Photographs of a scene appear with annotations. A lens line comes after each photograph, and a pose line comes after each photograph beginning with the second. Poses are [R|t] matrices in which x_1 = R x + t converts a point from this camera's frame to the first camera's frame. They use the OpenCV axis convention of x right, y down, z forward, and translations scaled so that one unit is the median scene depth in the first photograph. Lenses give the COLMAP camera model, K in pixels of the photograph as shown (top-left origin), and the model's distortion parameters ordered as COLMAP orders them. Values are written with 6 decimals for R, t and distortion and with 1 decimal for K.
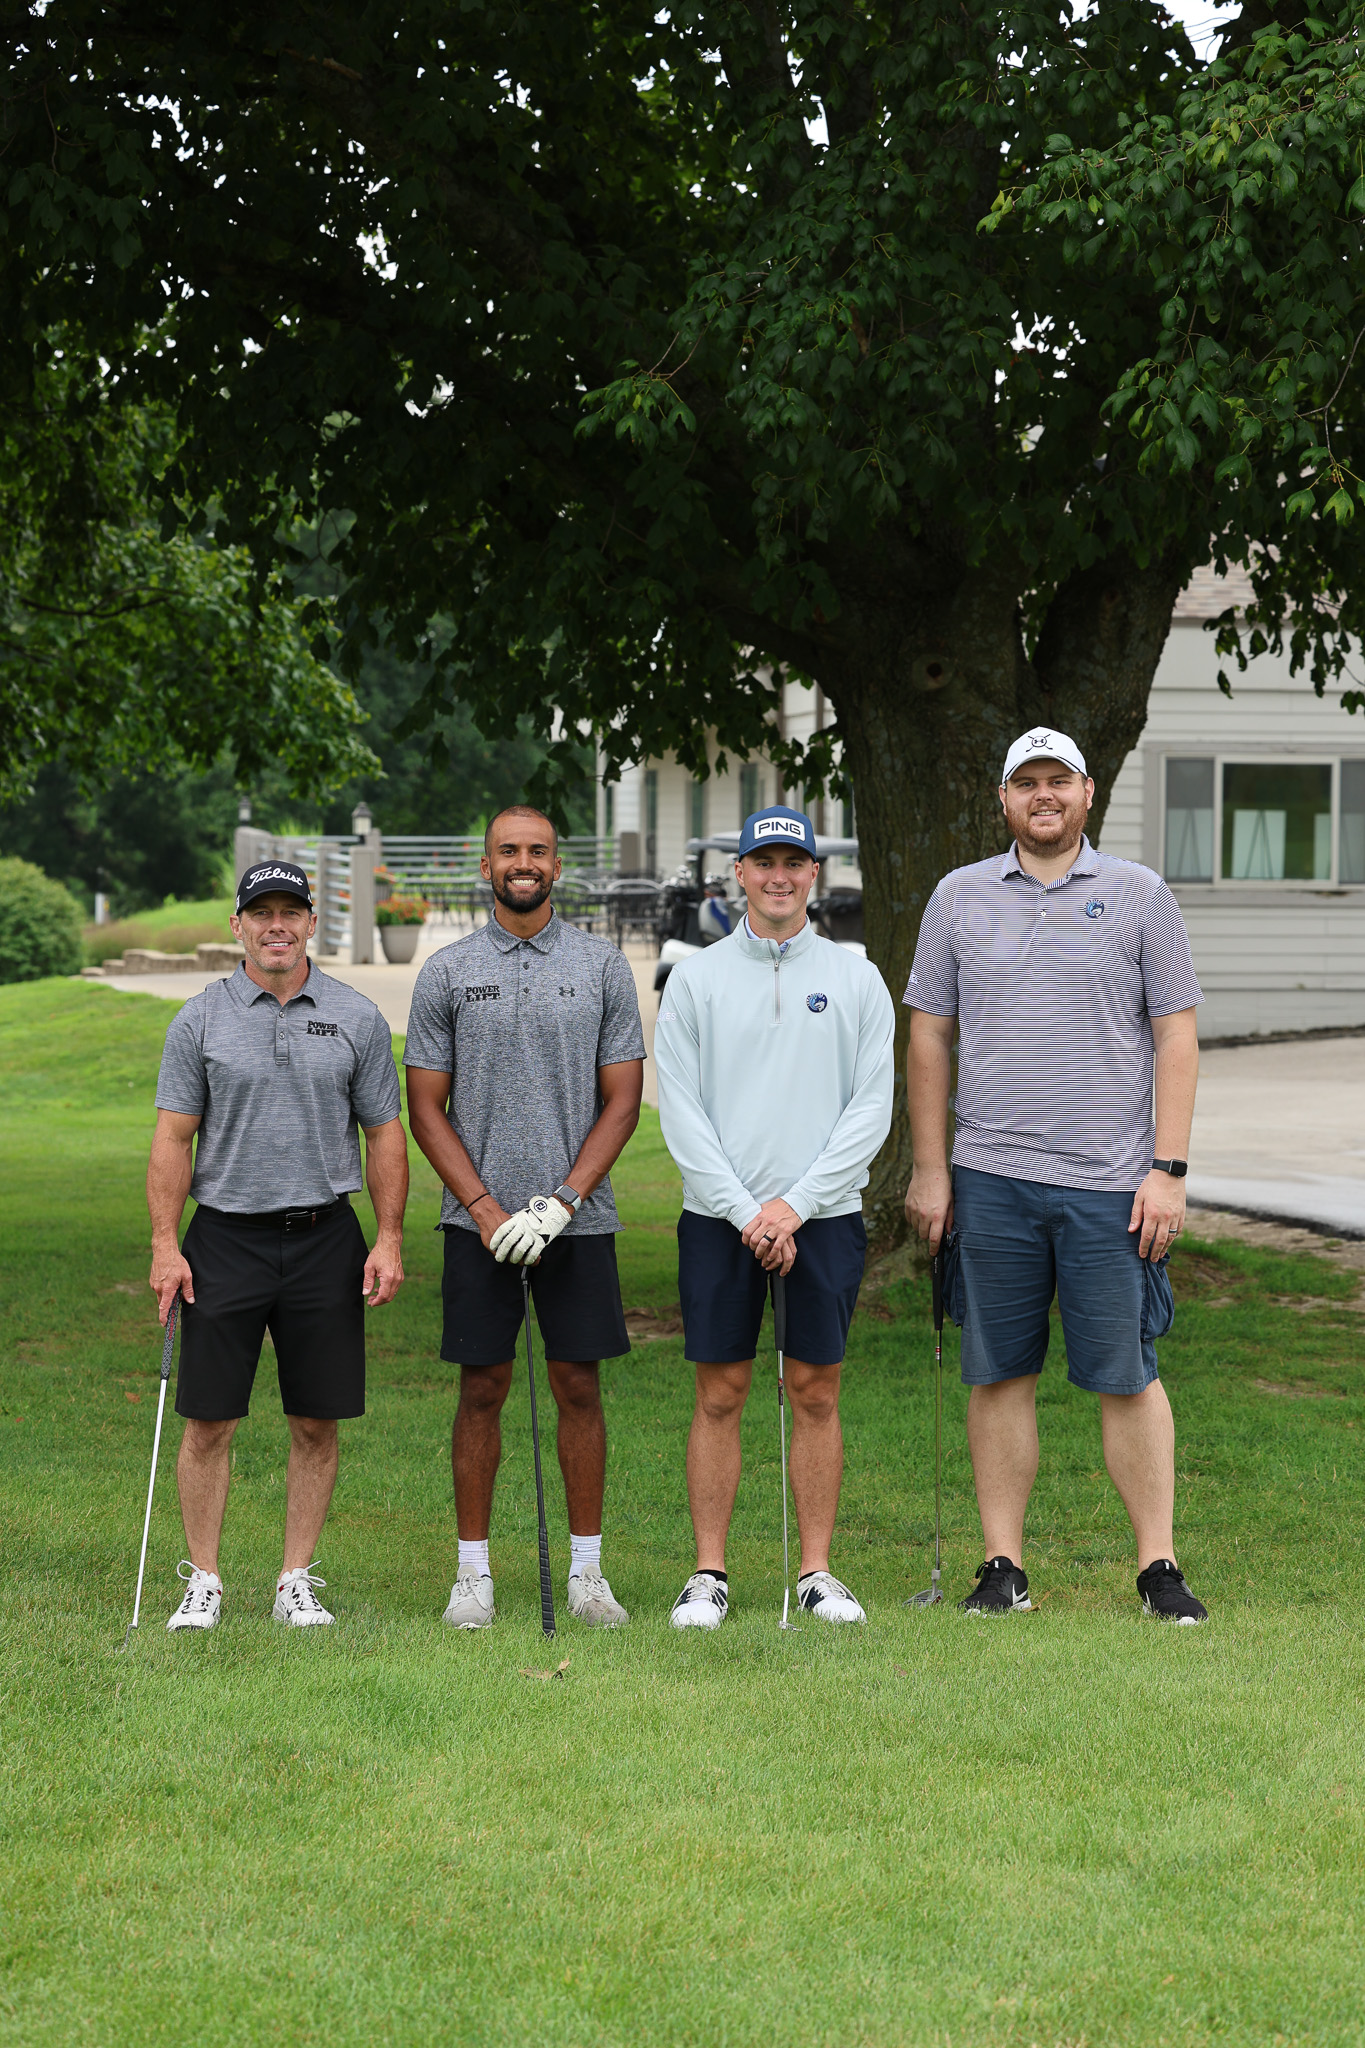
lens RADIAL K [[4891.3, 0, 682.5], [0, 4891.3, 1024.0], [0, 0, 1]] dist [-0.070773, 0.085617]
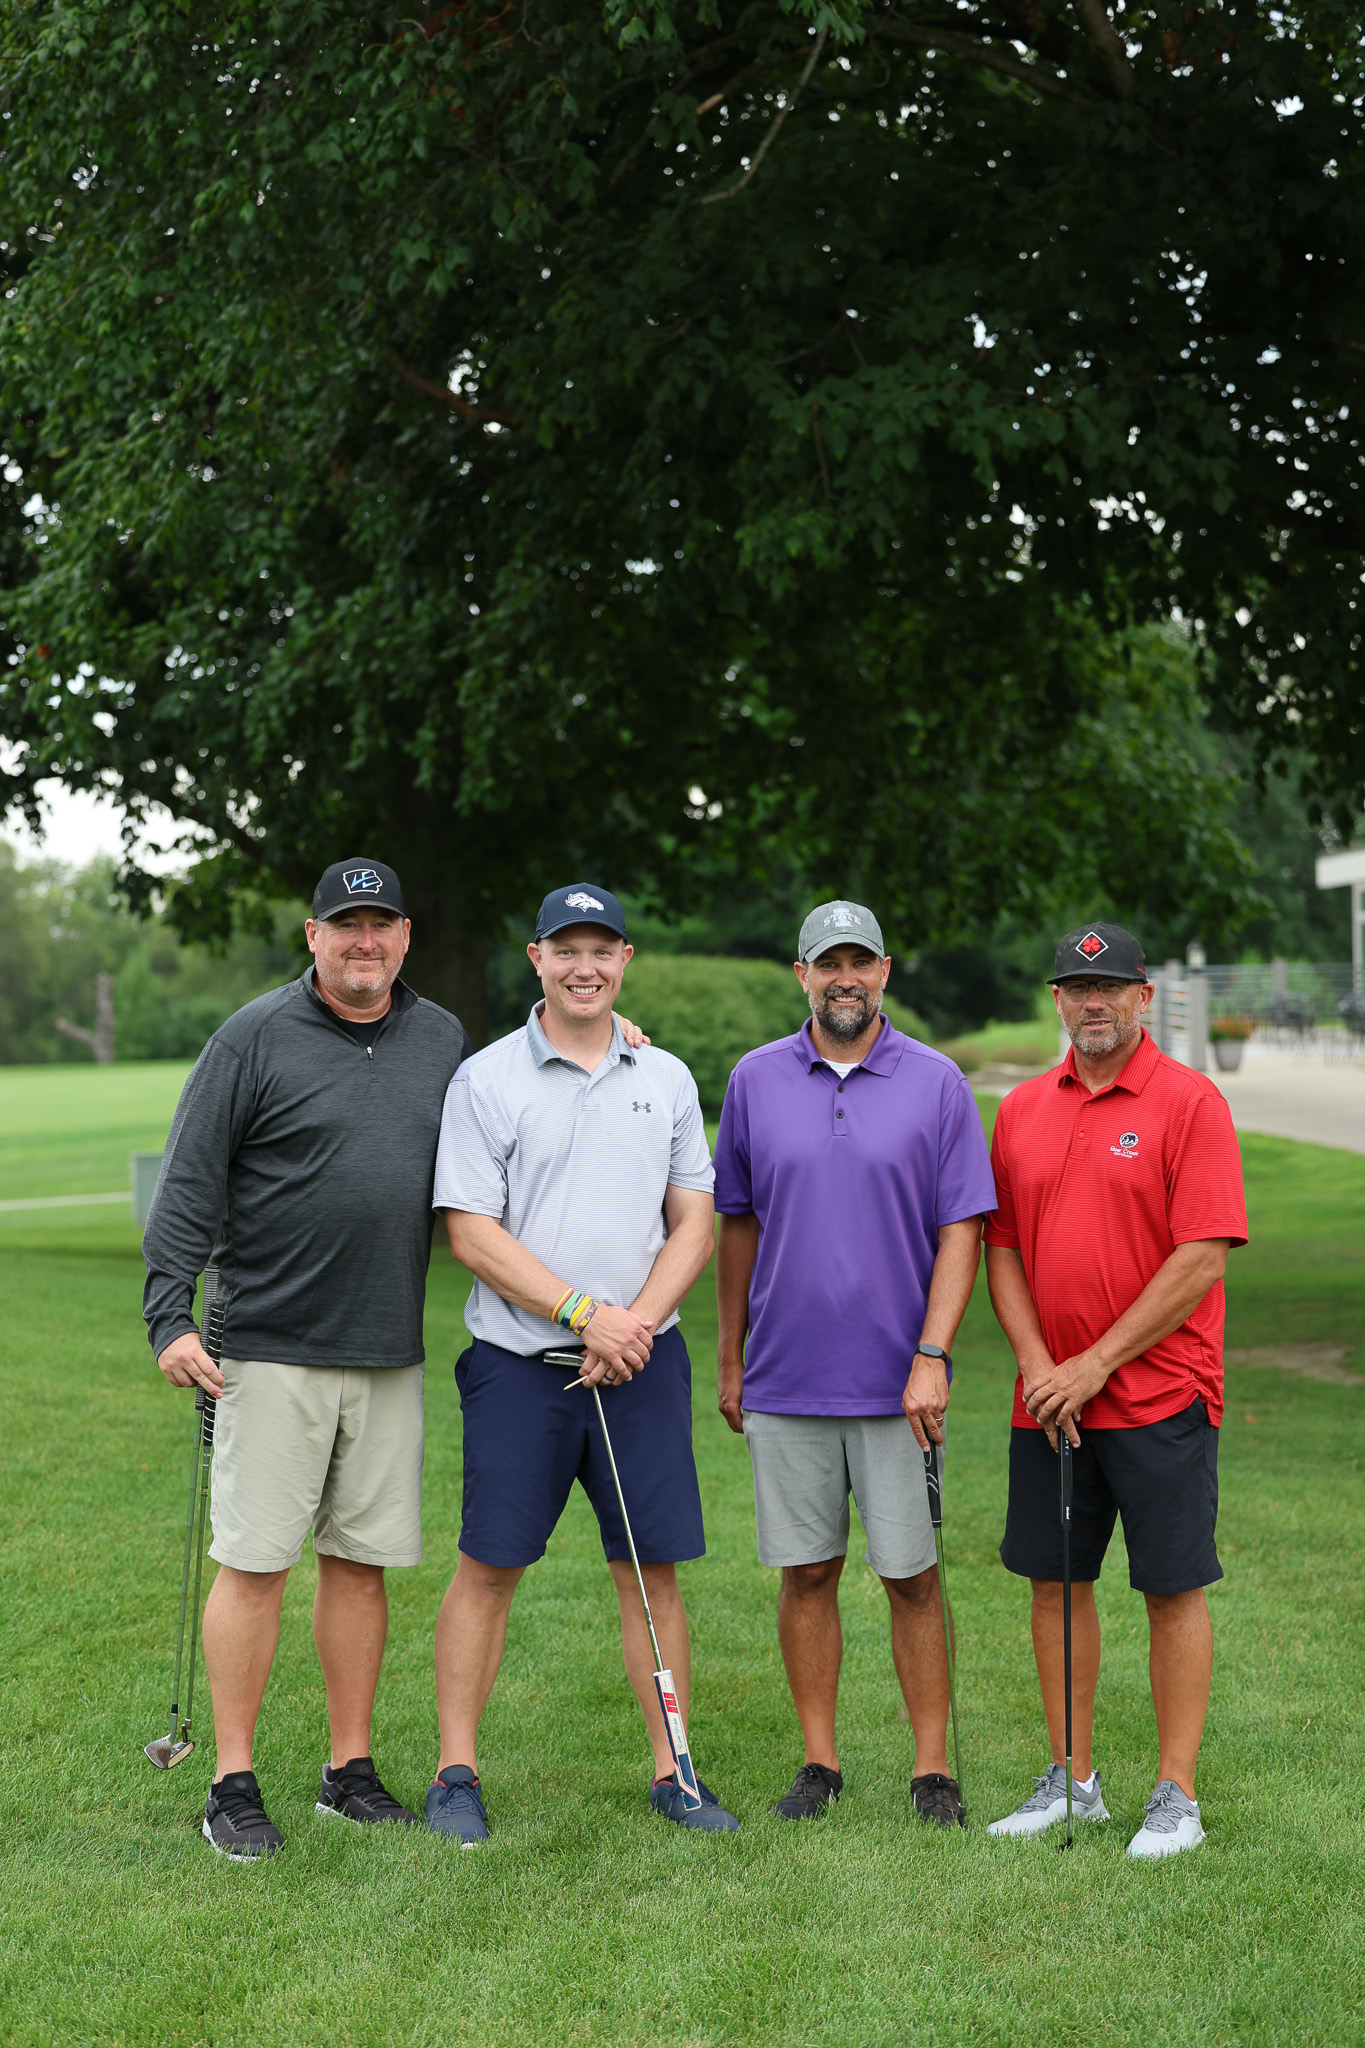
lens RADIAL K [[4097.5, 0, 682.5], [0, 4097.5, 1024.0], [0, 0, 1]] dist [-0.187385, -0.244381]
pose [[0.986129, -0.017303, -0.165078, -0.066823], [0.013121, 0.999566, -0.026392, 0.000972], [0.165463, 0.023860, 0.985927, -0.042390]]
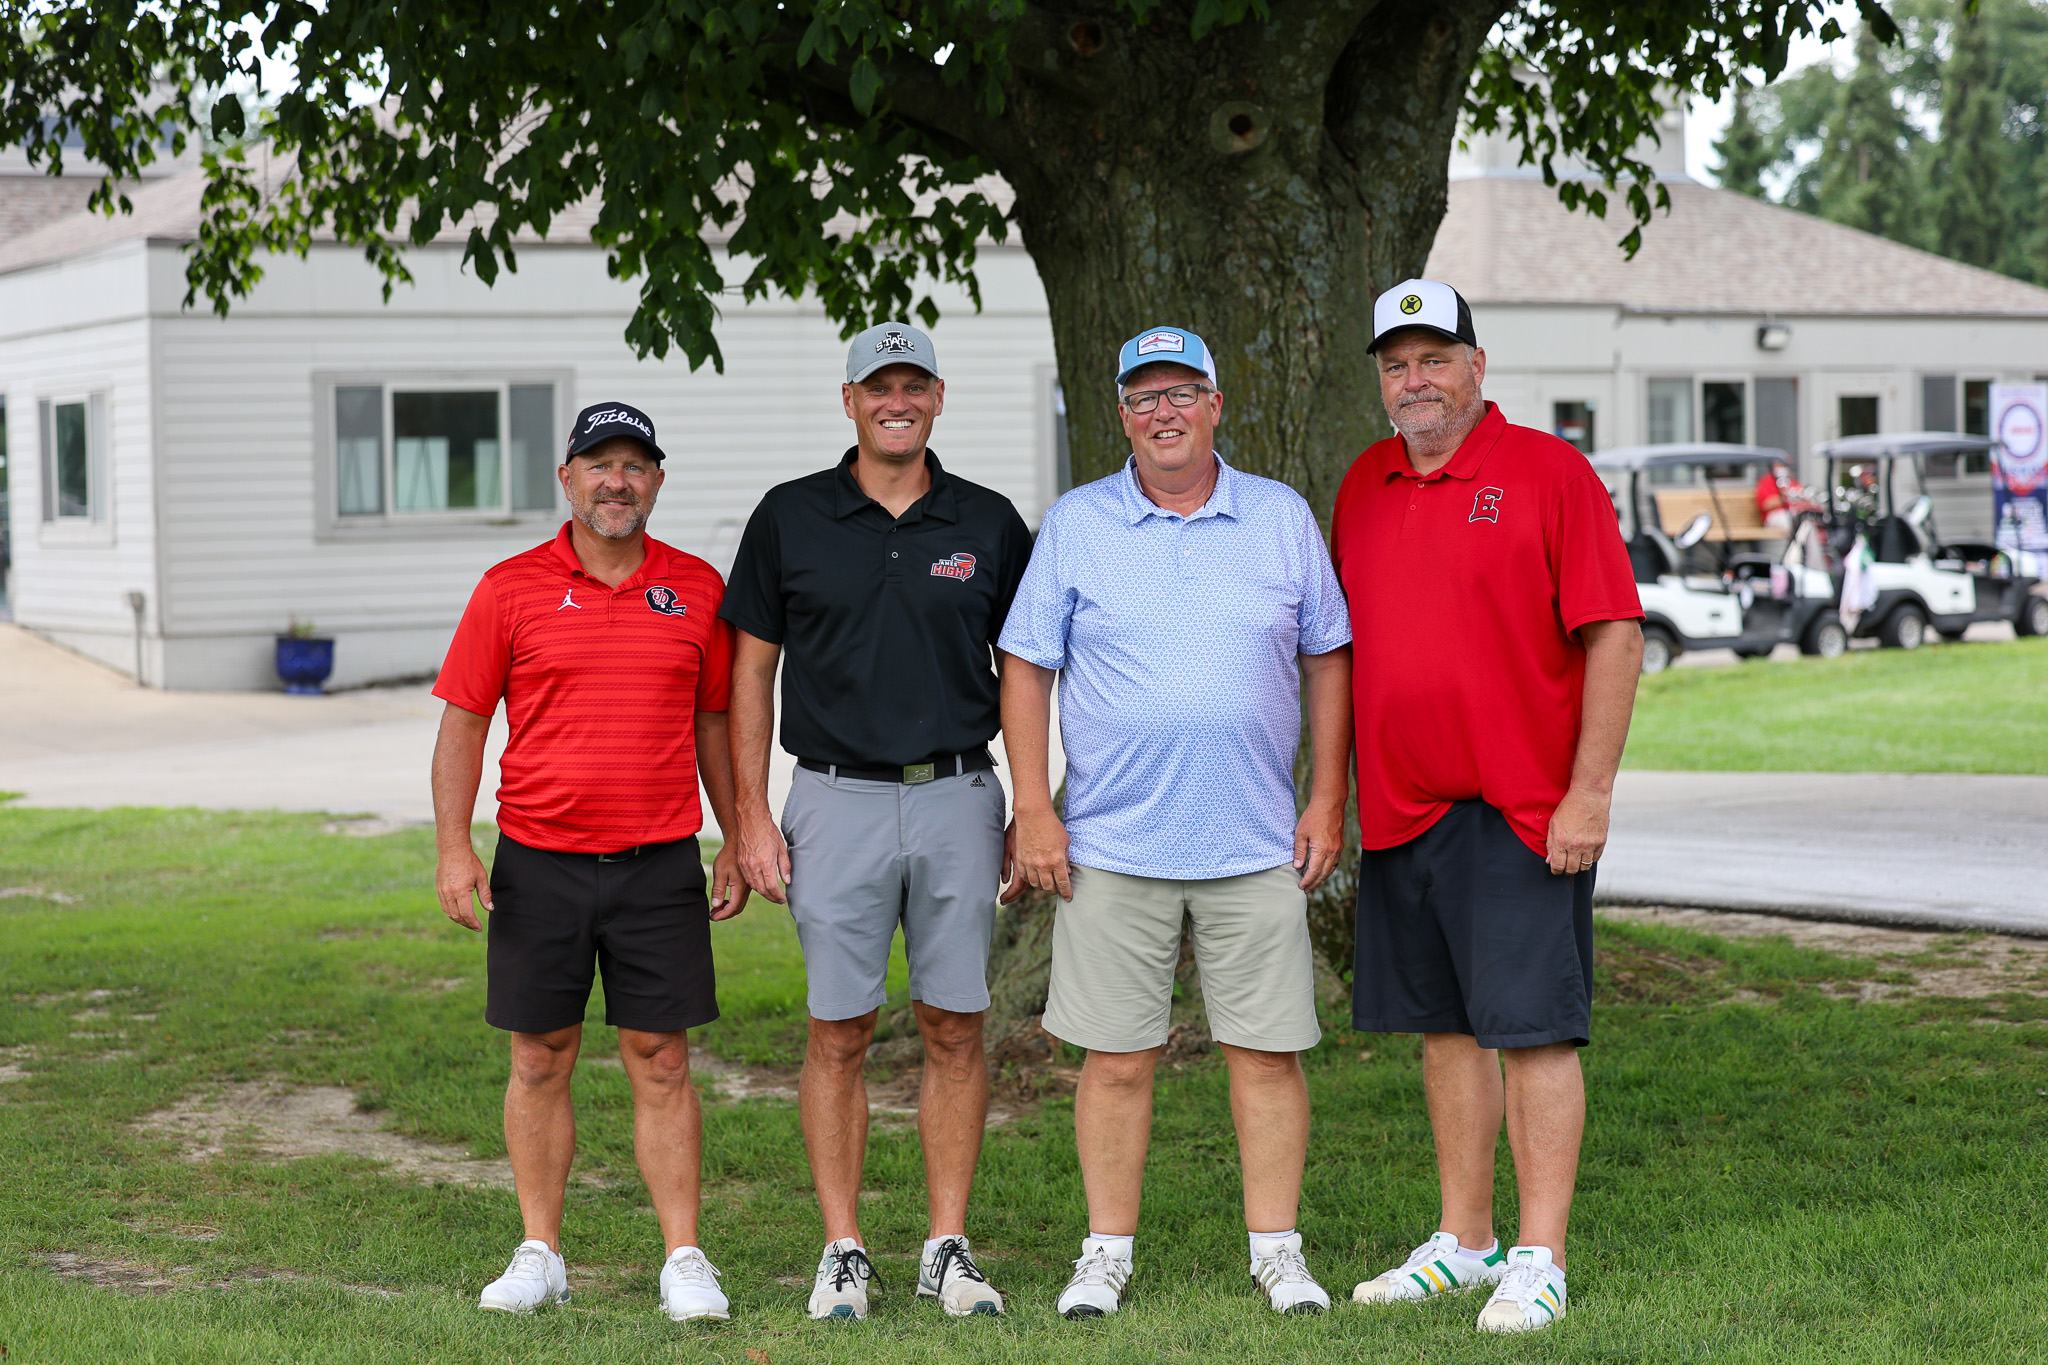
lens RADIAL K [[4176.2, 0, 1024.0], [0, 4176.2, 682.5], [0, 0, 1]] dist [-0.175314, -0.217078]
pose [[0.922339, -0.044687, 0.383789, -0.208120], [0.043458, 0.998985, 0.011877, -0.000971], [-0.383930, 0.005724, 0.923345, 0.459679]]
